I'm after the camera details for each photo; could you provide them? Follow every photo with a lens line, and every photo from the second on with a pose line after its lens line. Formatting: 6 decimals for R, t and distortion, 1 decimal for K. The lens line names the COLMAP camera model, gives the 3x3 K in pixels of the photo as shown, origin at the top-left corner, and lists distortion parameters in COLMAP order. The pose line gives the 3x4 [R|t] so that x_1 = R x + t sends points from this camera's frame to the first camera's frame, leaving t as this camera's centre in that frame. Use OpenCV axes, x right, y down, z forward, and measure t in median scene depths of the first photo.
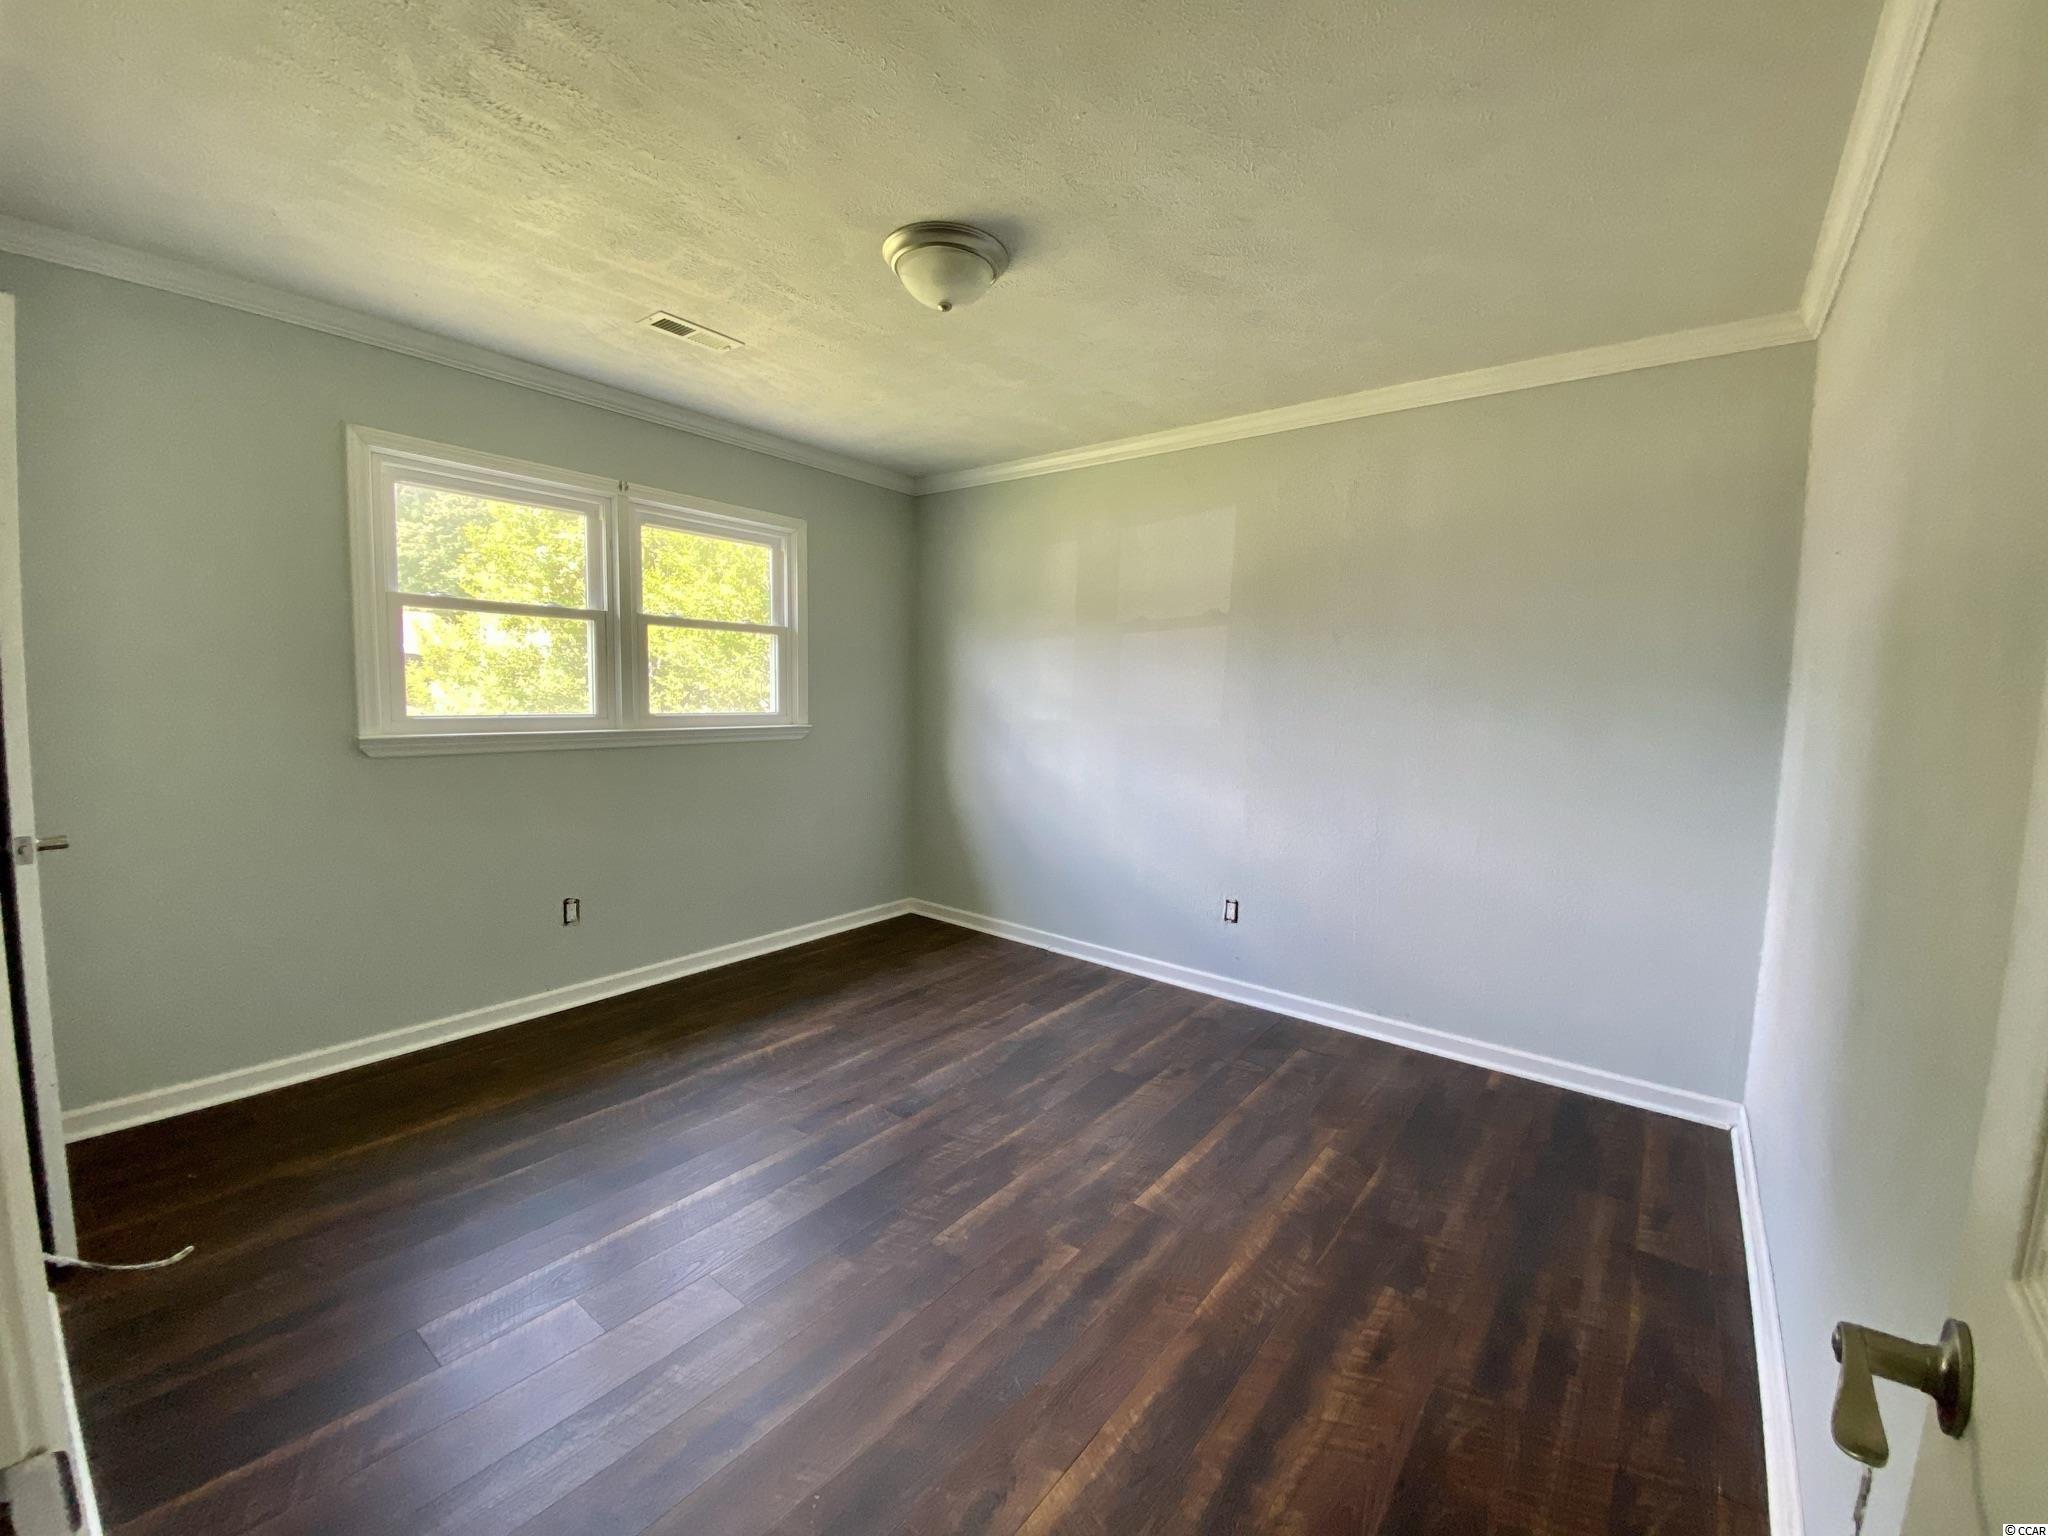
lens RADIAL K [[822.5, 0, 1031.7], [0, 822.5, 763.1], [0, 0, 1]] dist [0.023577, -0.025205]
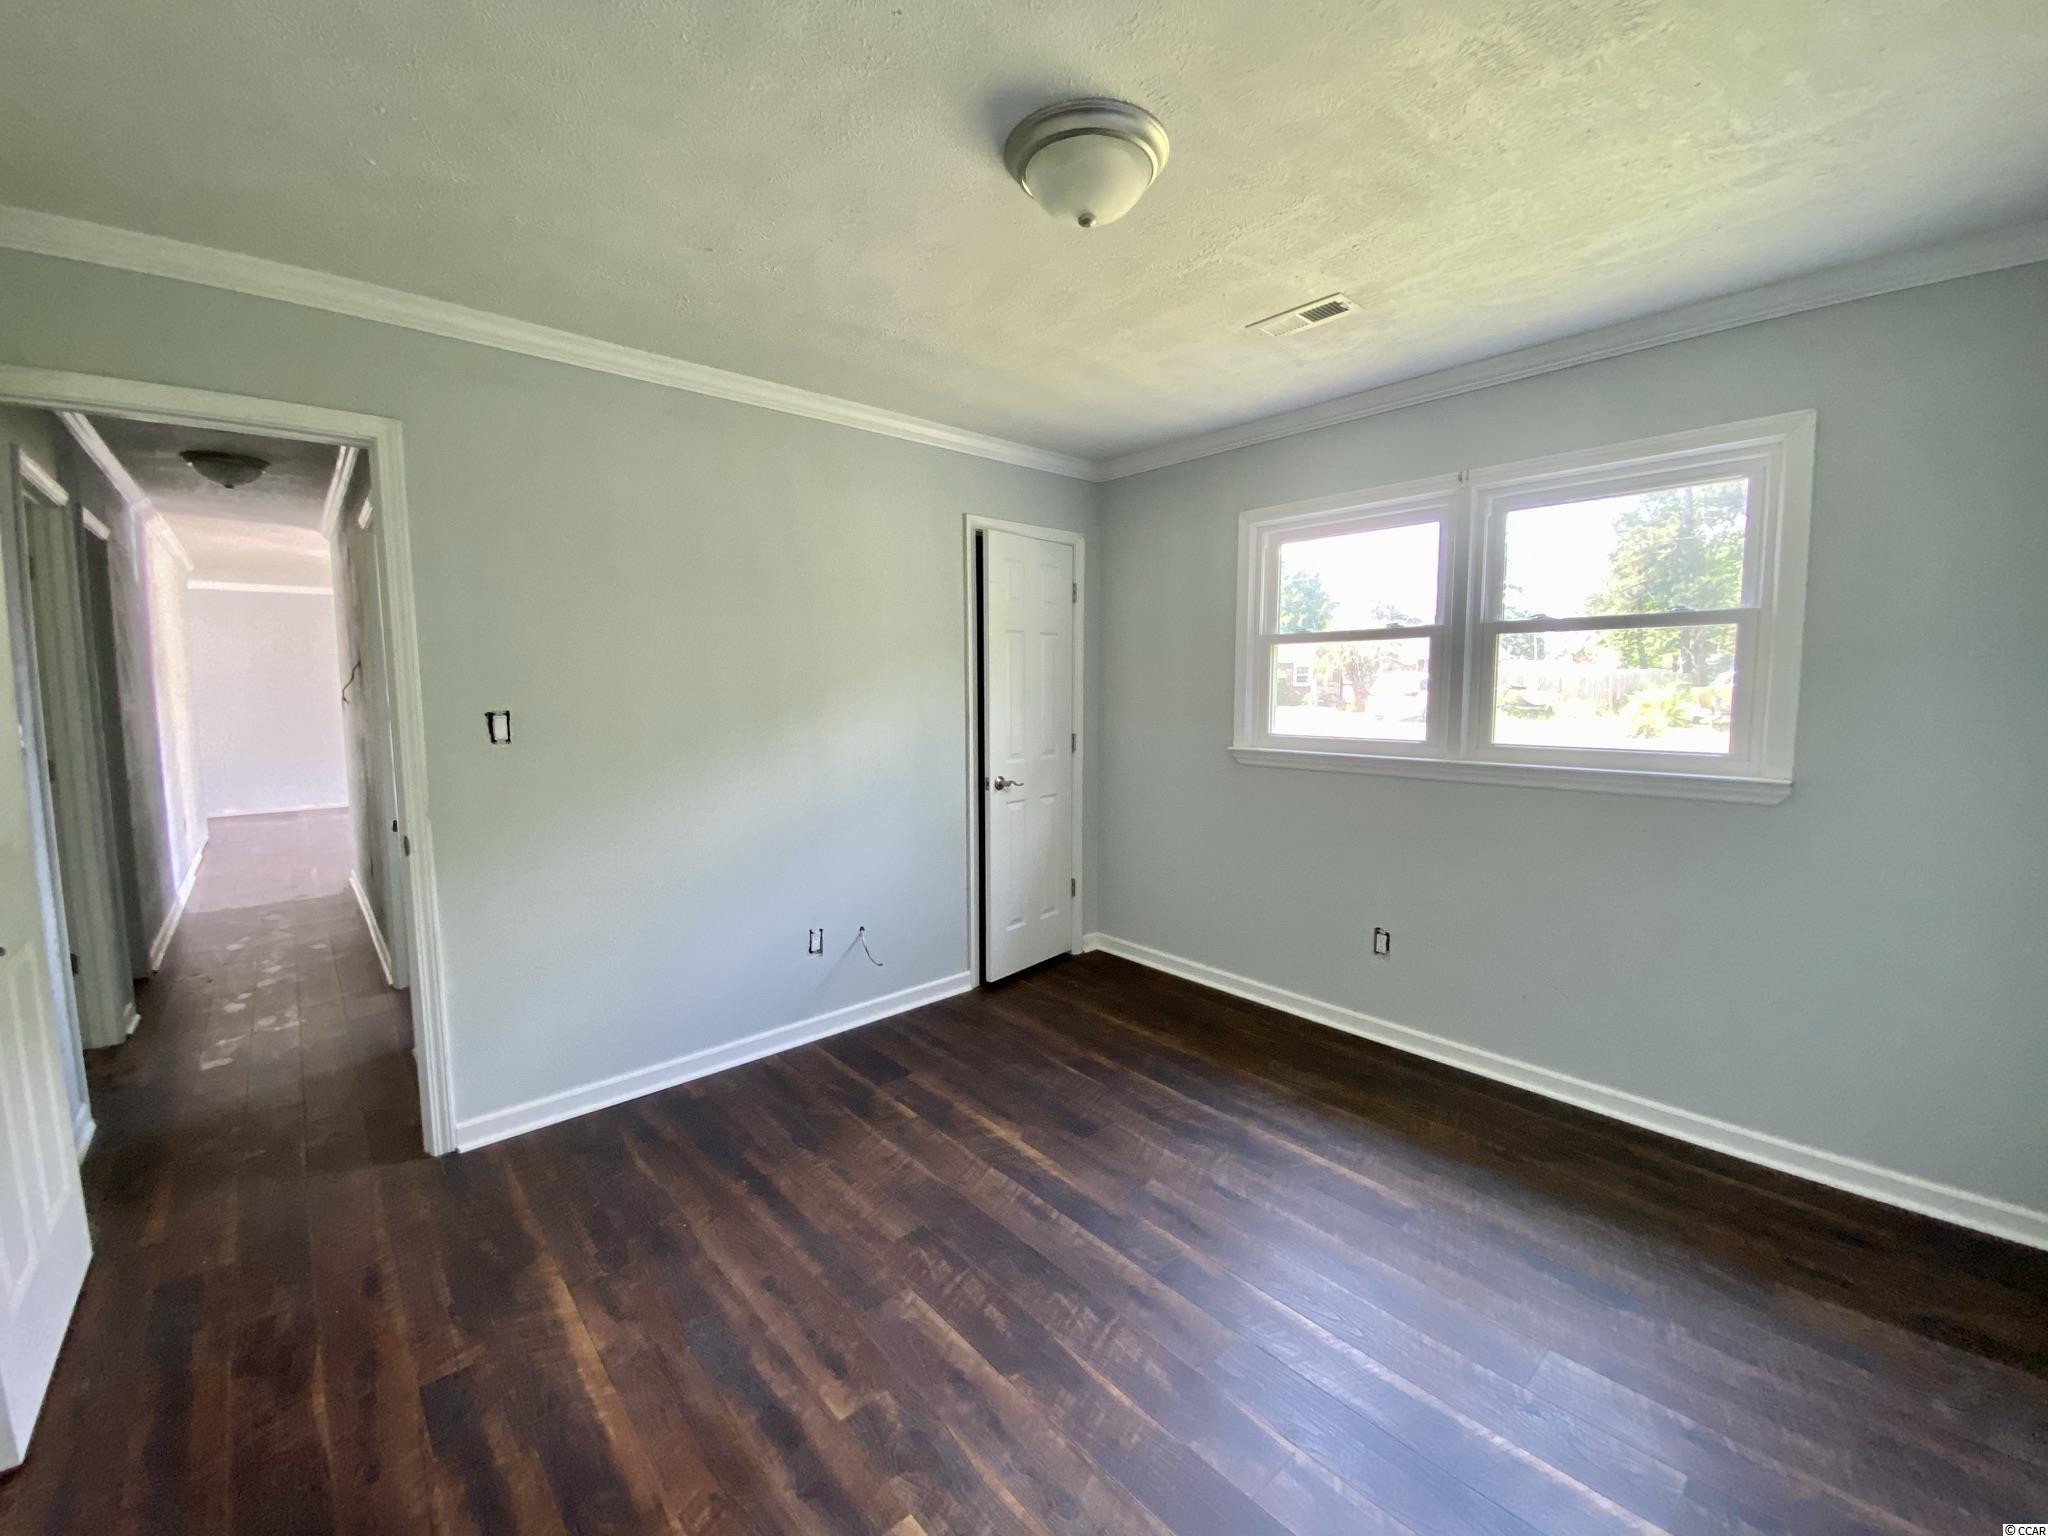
lens RADIAL K [[836.5, 0, 1026.6], [0, 836.5, 764.6], [0, 0, 1]] dist [0.027545, -0.021531]
pose [[-0.183551, 0.074864, -0.980155, 0.621072], [-0.089997, 0.991628, 0.092594, -0.107432], [0.978882, 0.105206, -0.175277, 0.996509]]
